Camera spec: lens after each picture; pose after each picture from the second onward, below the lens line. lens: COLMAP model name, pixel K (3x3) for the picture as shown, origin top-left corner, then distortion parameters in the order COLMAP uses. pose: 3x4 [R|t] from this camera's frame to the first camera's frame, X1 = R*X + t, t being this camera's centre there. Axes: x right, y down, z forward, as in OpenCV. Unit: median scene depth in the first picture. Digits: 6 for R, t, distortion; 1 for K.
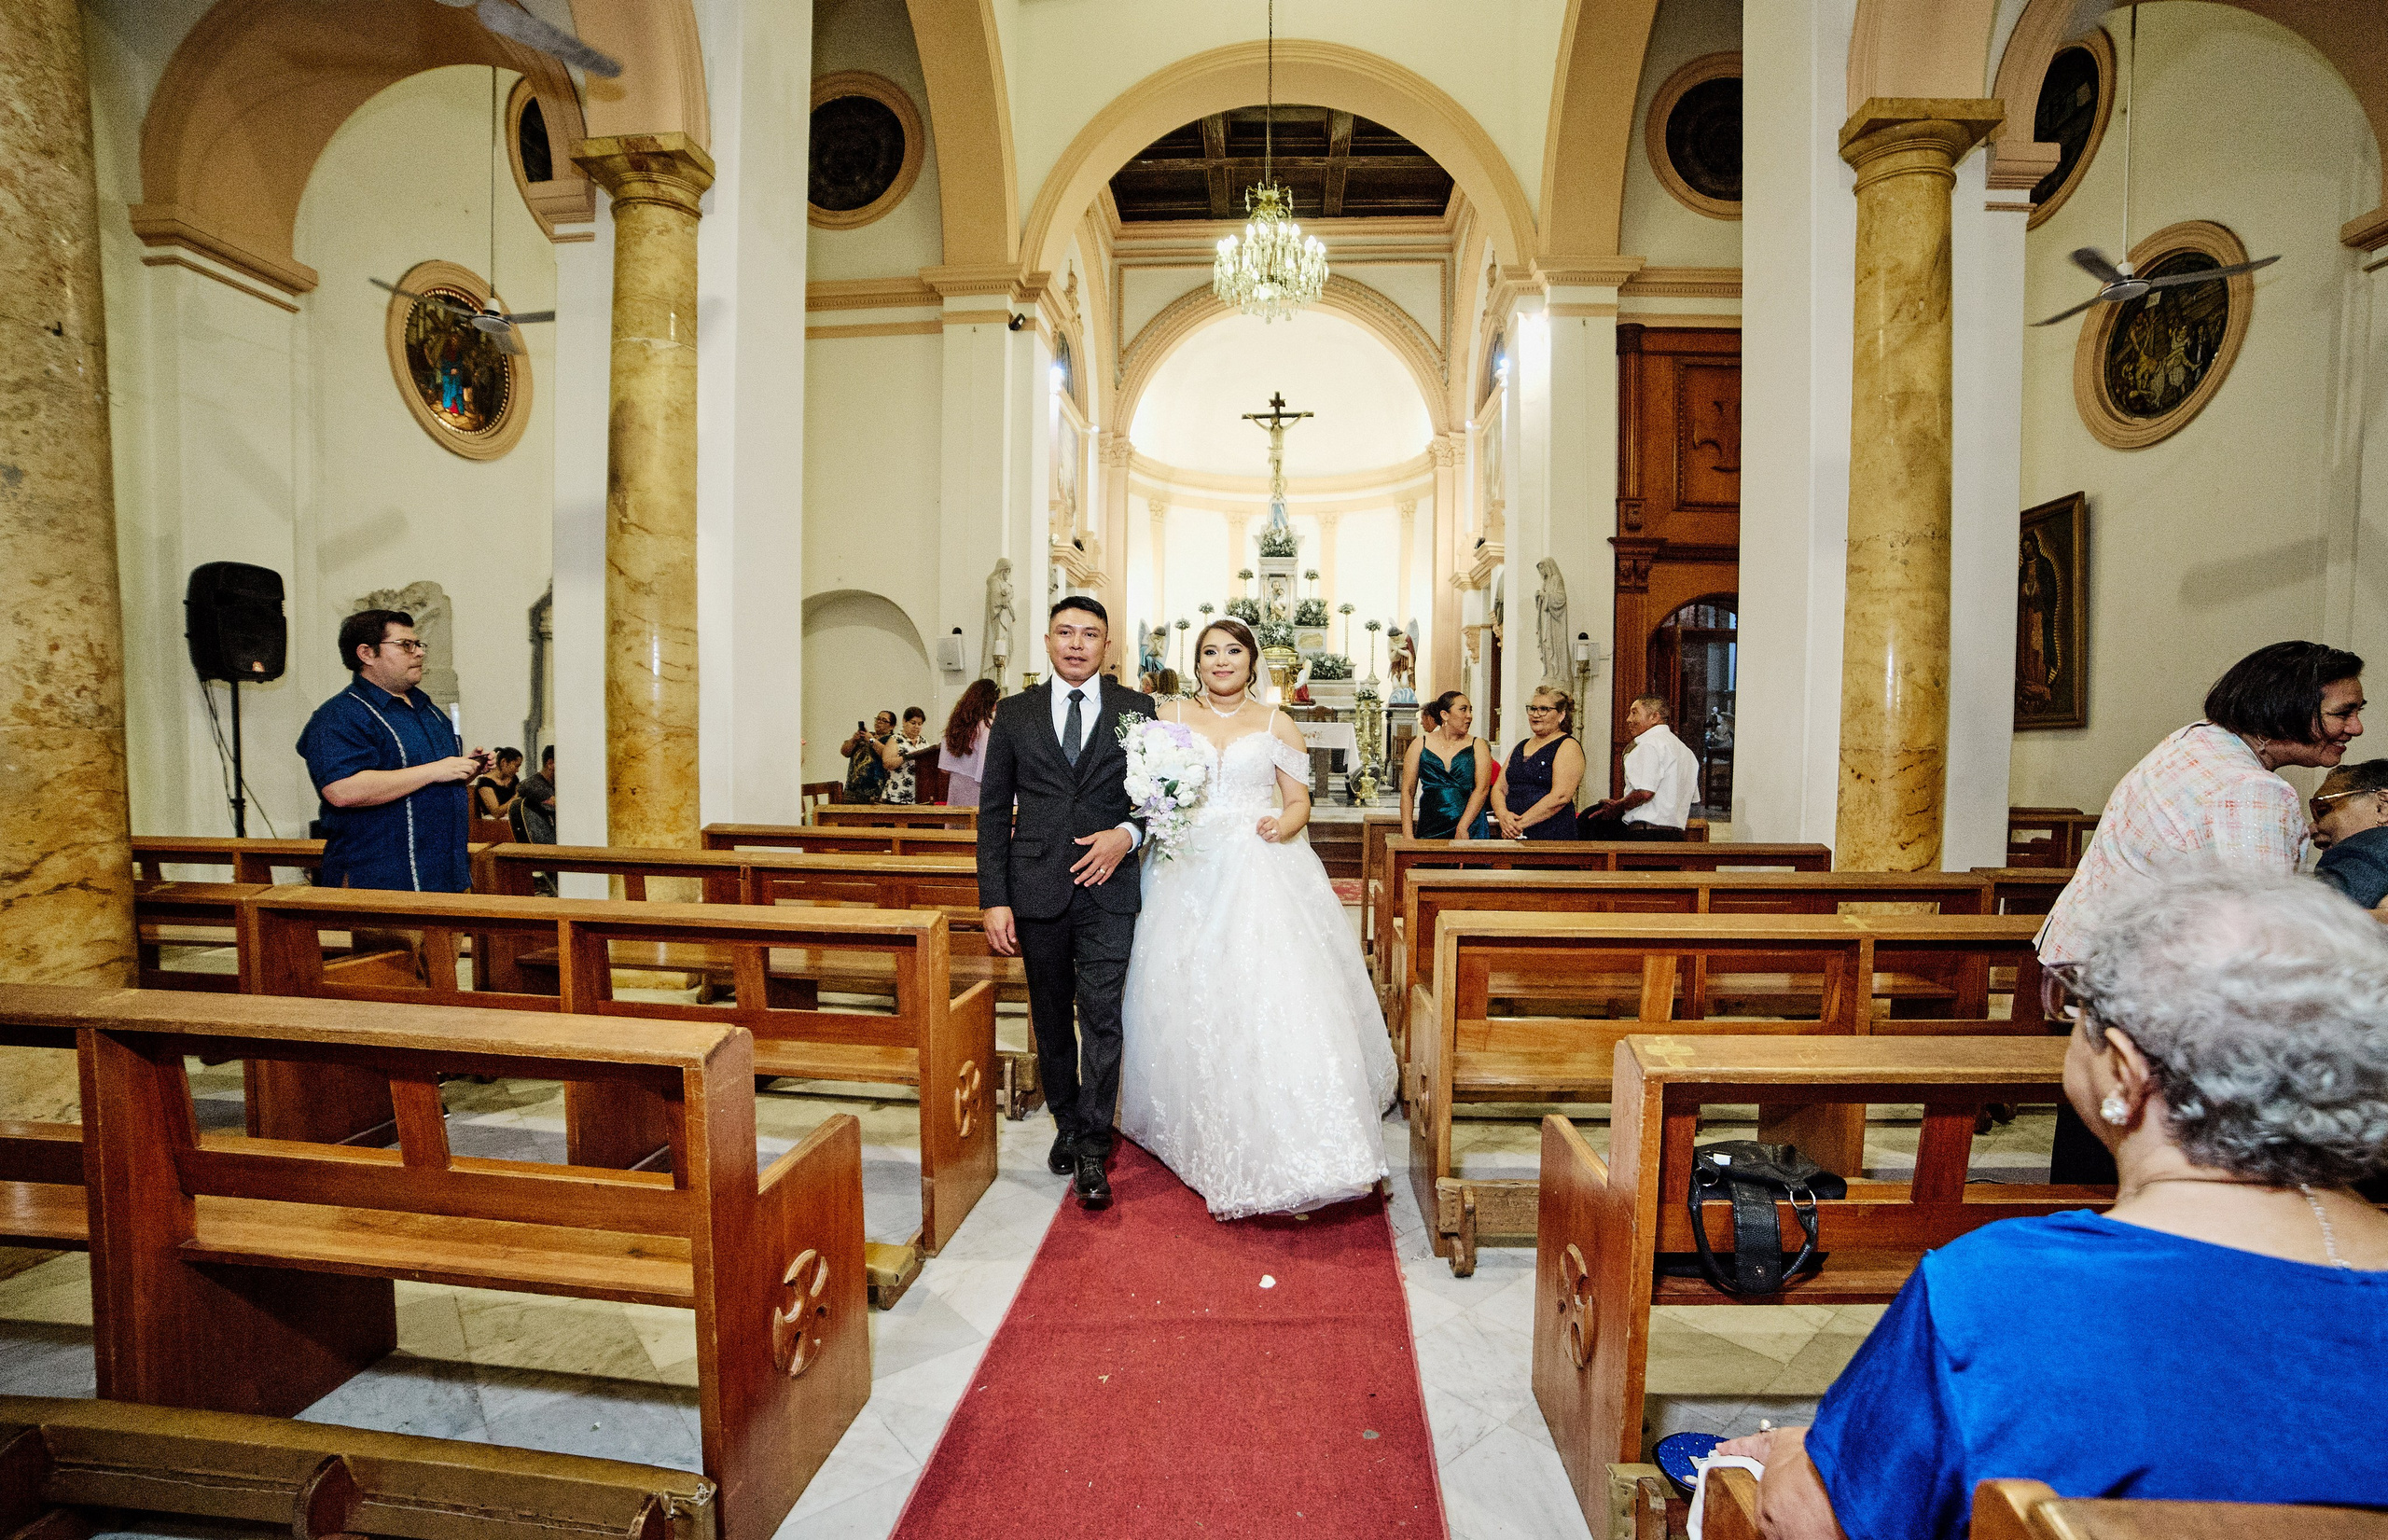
lens RADIAL K [[1197.7, 0, 1194.0], [0, 1197.7, 770.0], [0, 0, 1]] dist [-0.056645, 0.000177]
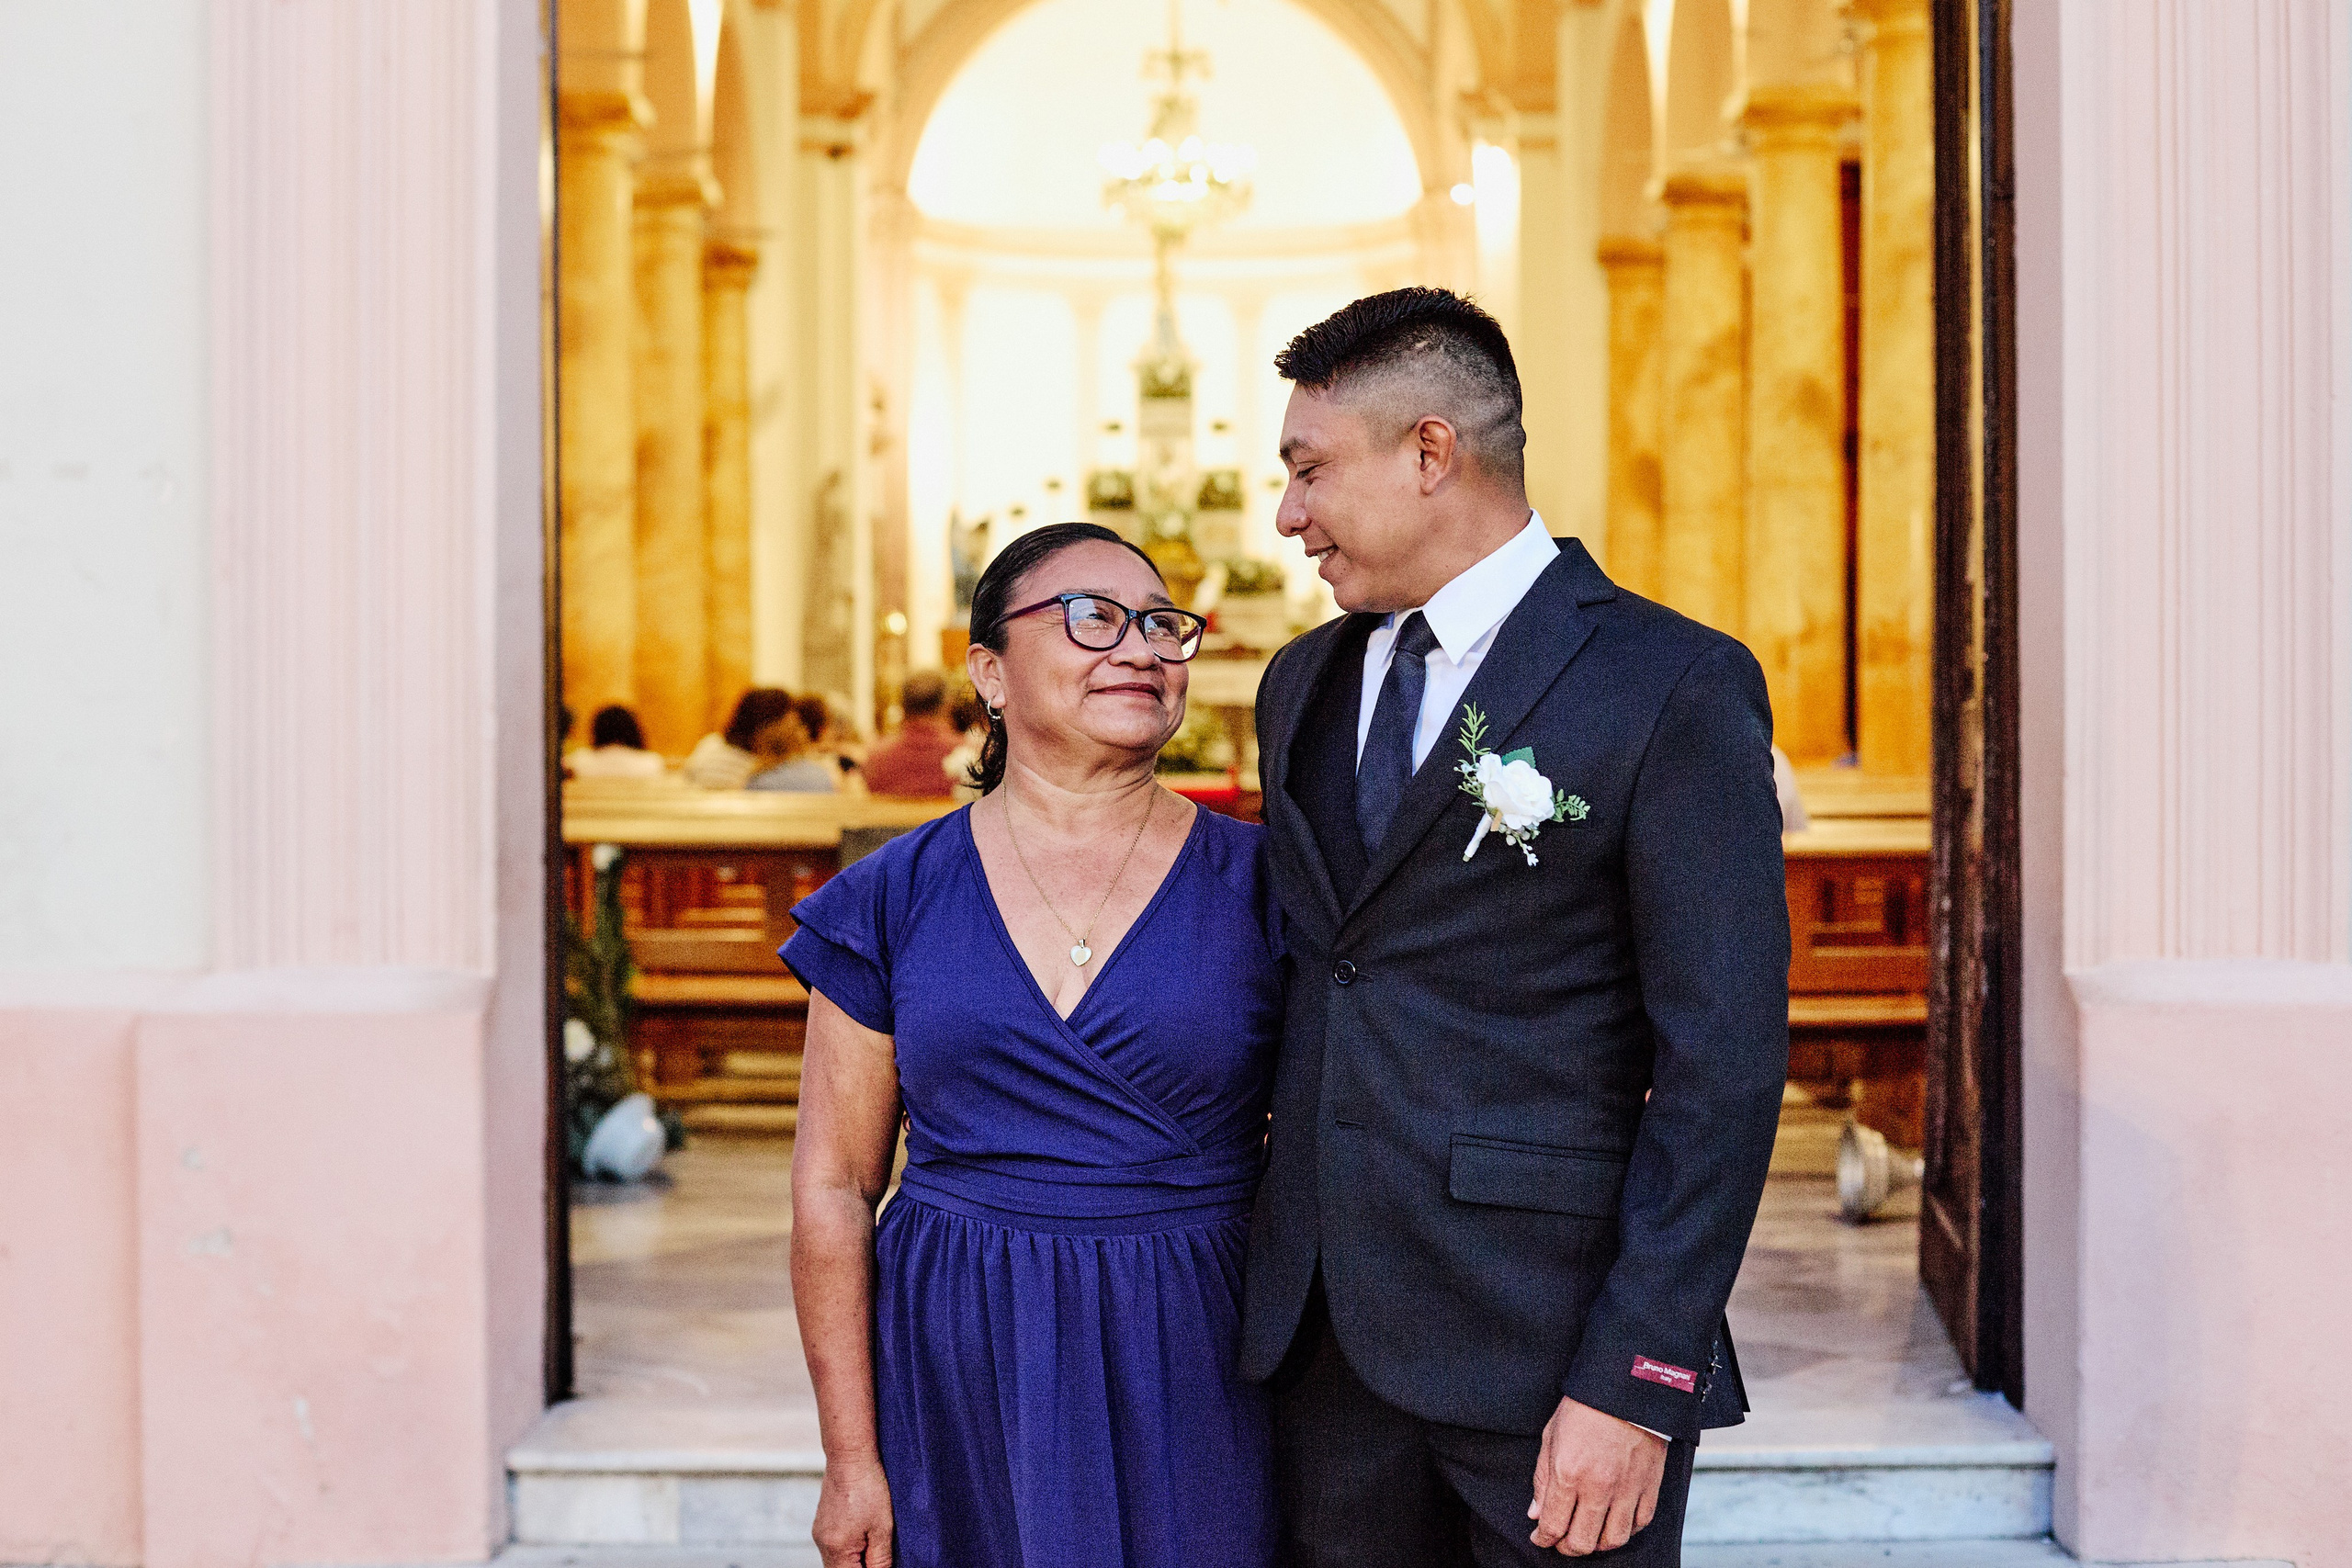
lens RADIAL K [[3402.2, 0, 1176.0], [0, 3402.2, 784.0], [0, 0, 1]] dist [0.006262, -0.001143]
pose [[0.996428, -0.015784, 0.082963, -0.078593], [0.015771, 0.999875, 0.000809, 0.023837], [-0.082966, 0.000502, 0.996552, -0.810572]]
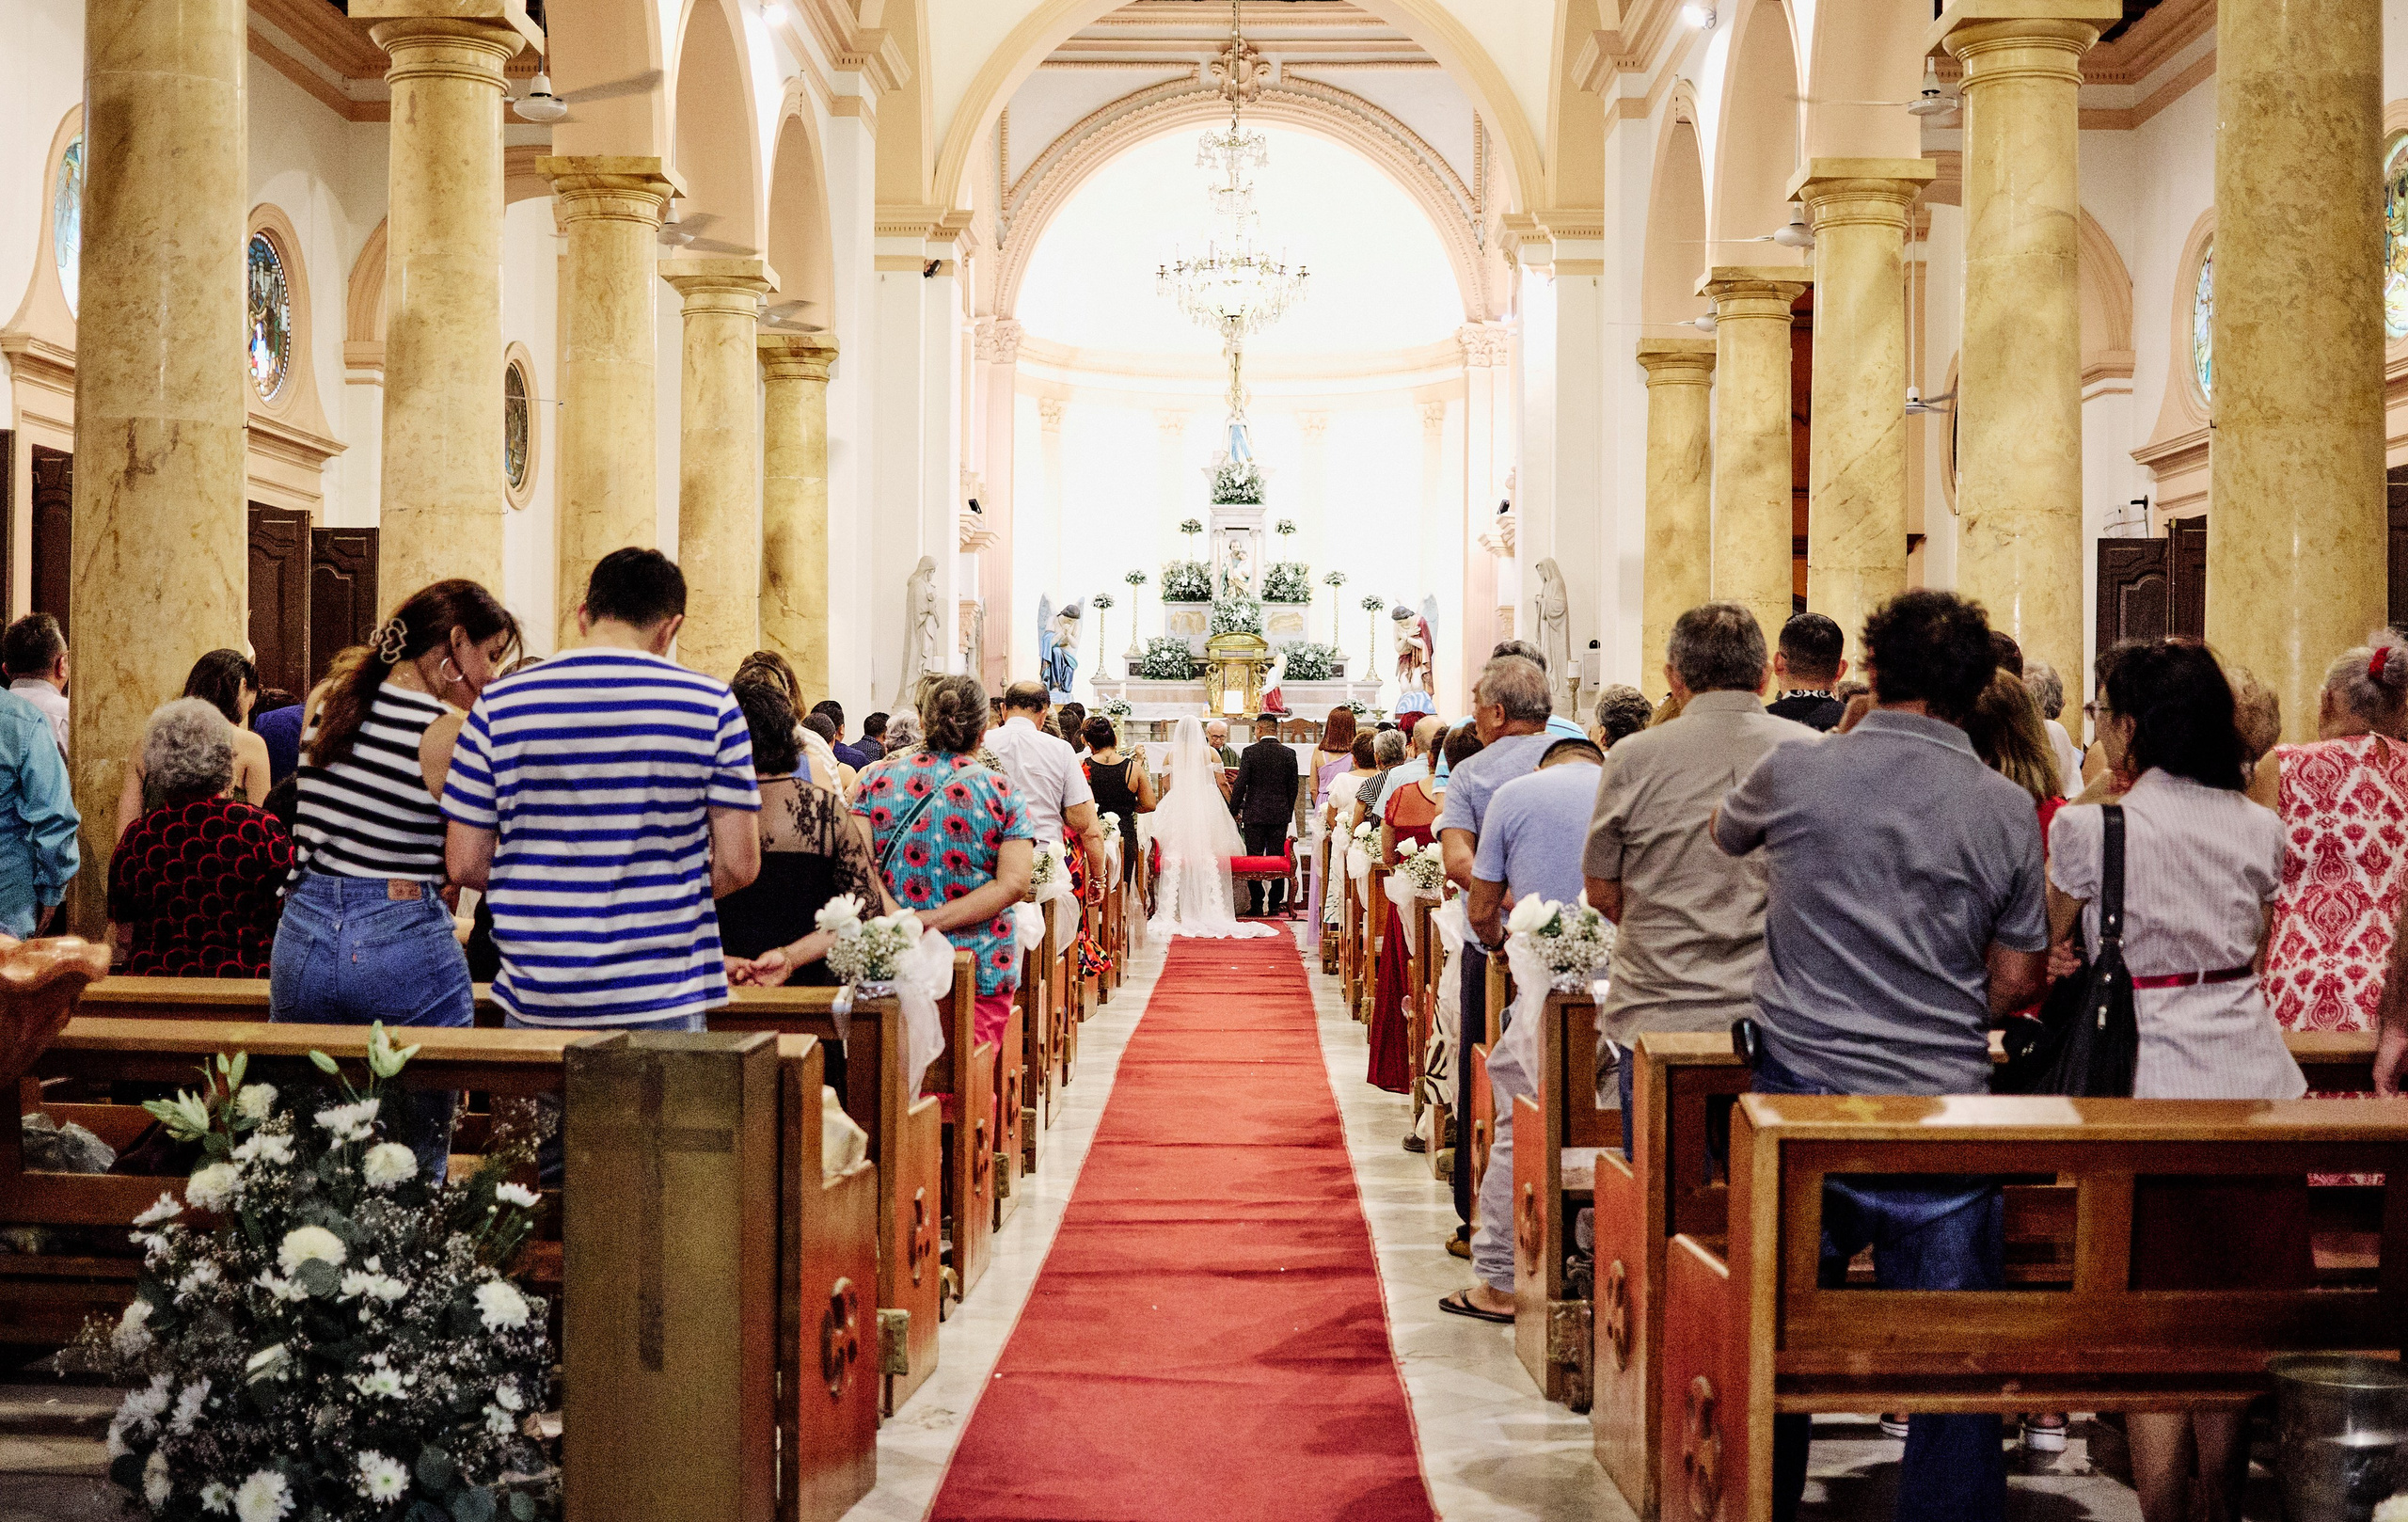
lens RADIAL K [[2860.2, 0, 1204.0], [0, 2860.2, 761.0], [0, 0, 1]] dist [0.003177, 0.002444]
pose [[0.997998, -0.001704, 0.063215, -0.056558], [0.003408, 0.999634, -0.026850, 0.017382], [-0.063147, 0.027012, 0.997639, -0.675569]]
